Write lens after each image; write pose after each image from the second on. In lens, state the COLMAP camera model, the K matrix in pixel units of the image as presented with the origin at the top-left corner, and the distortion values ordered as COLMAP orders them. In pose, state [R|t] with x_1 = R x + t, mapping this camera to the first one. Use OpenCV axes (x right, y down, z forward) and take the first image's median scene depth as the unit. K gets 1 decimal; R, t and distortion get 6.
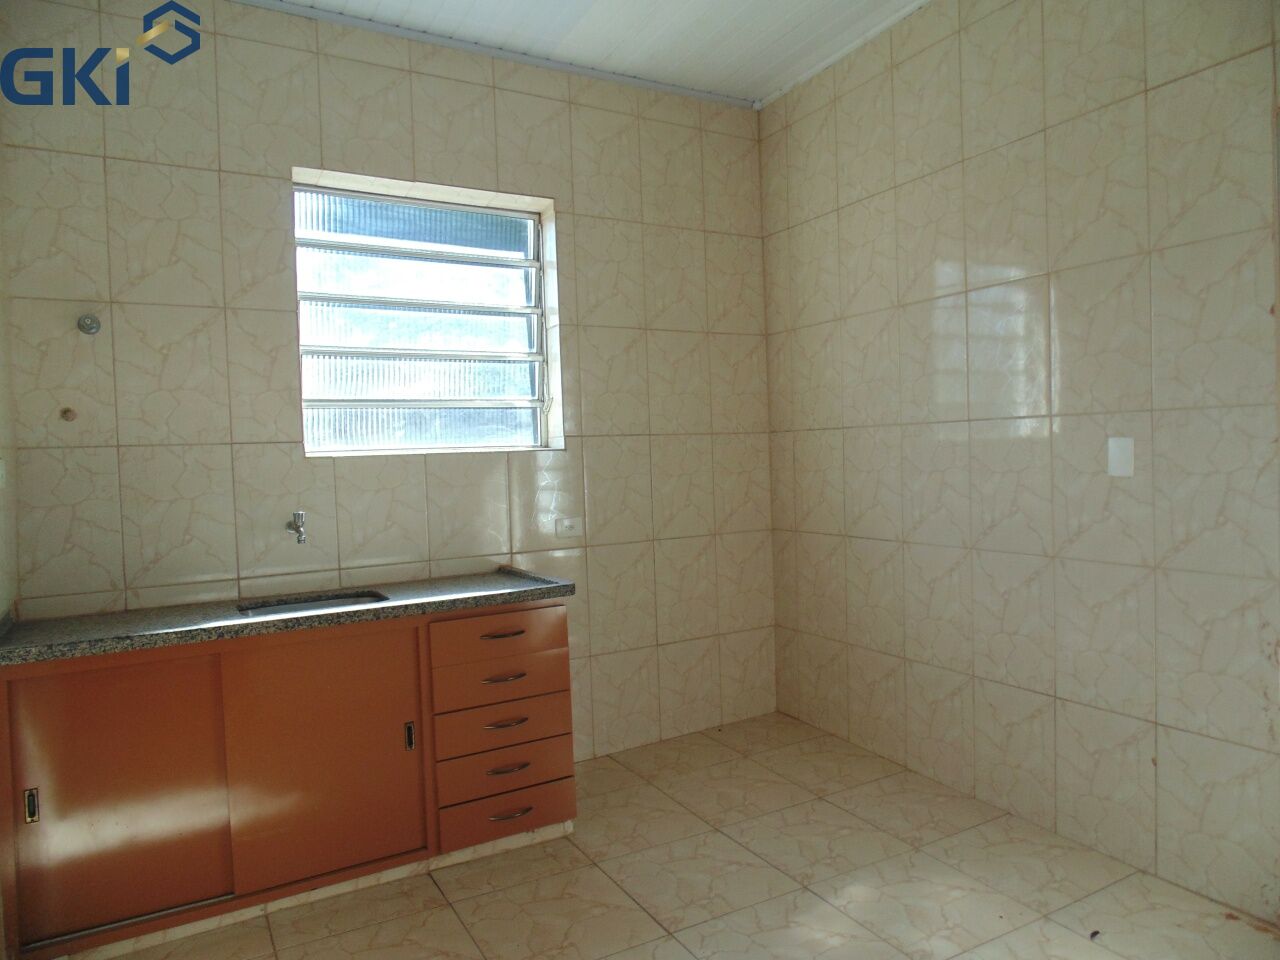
lens RADIAL K [[861.6, 0, 667.6], [0, 861.6, 483.2], [0, 0, 1]] dist [0.001794, -0.002386]
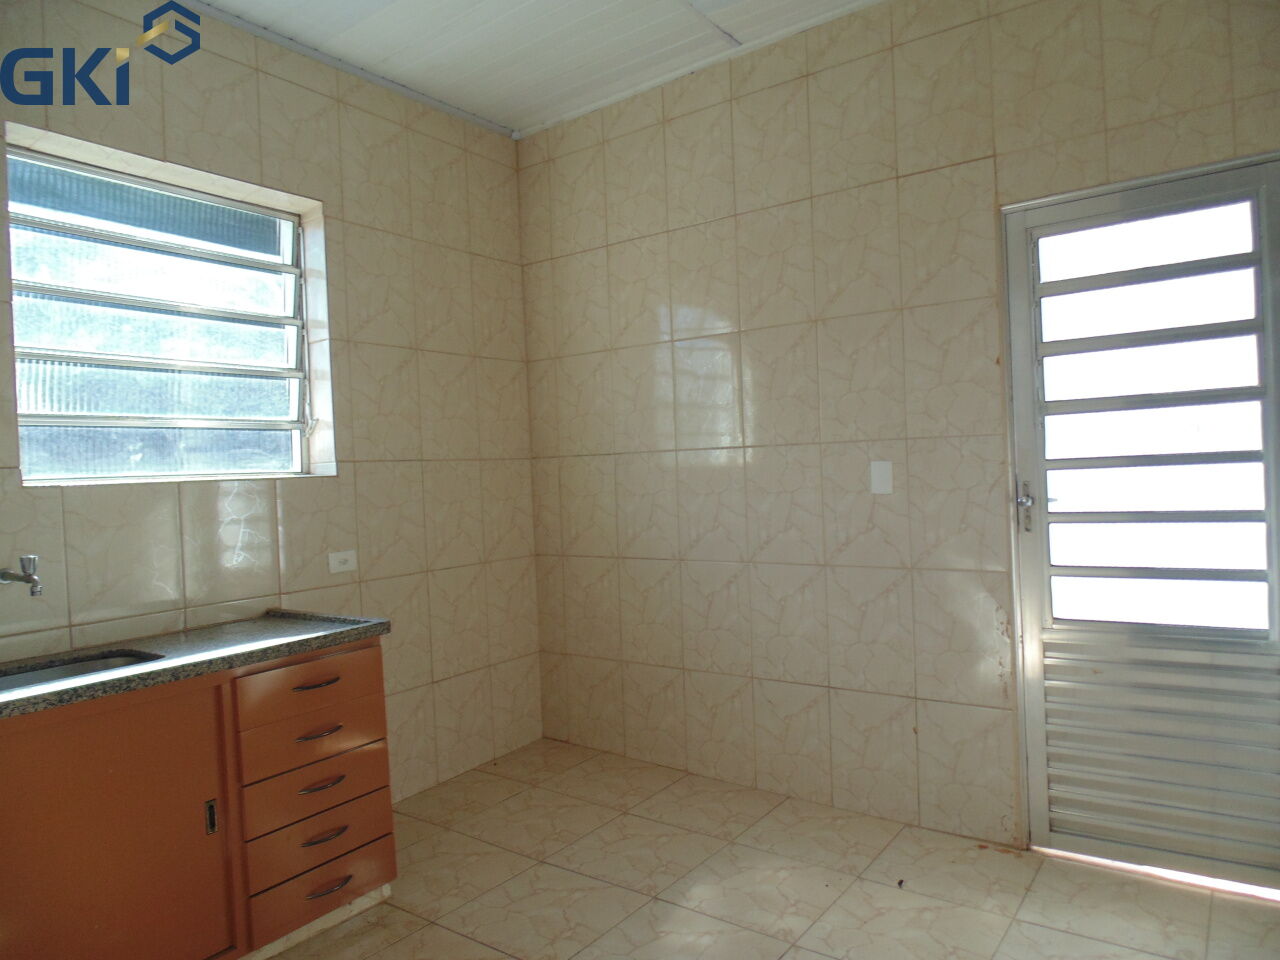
lens RADIAL K [[861.6, 0, 640.1], [0, 861.6, 484.7], [0, 0, 1]] dist [0.001794, -0.002386]
pose [[0.908746, -0.010582, 0.417216, -0.229149], [0.024854, 0.999276, -0.028791, 0.004541], [-0.416609, 0.036533, 0.908351, 0.045563]]
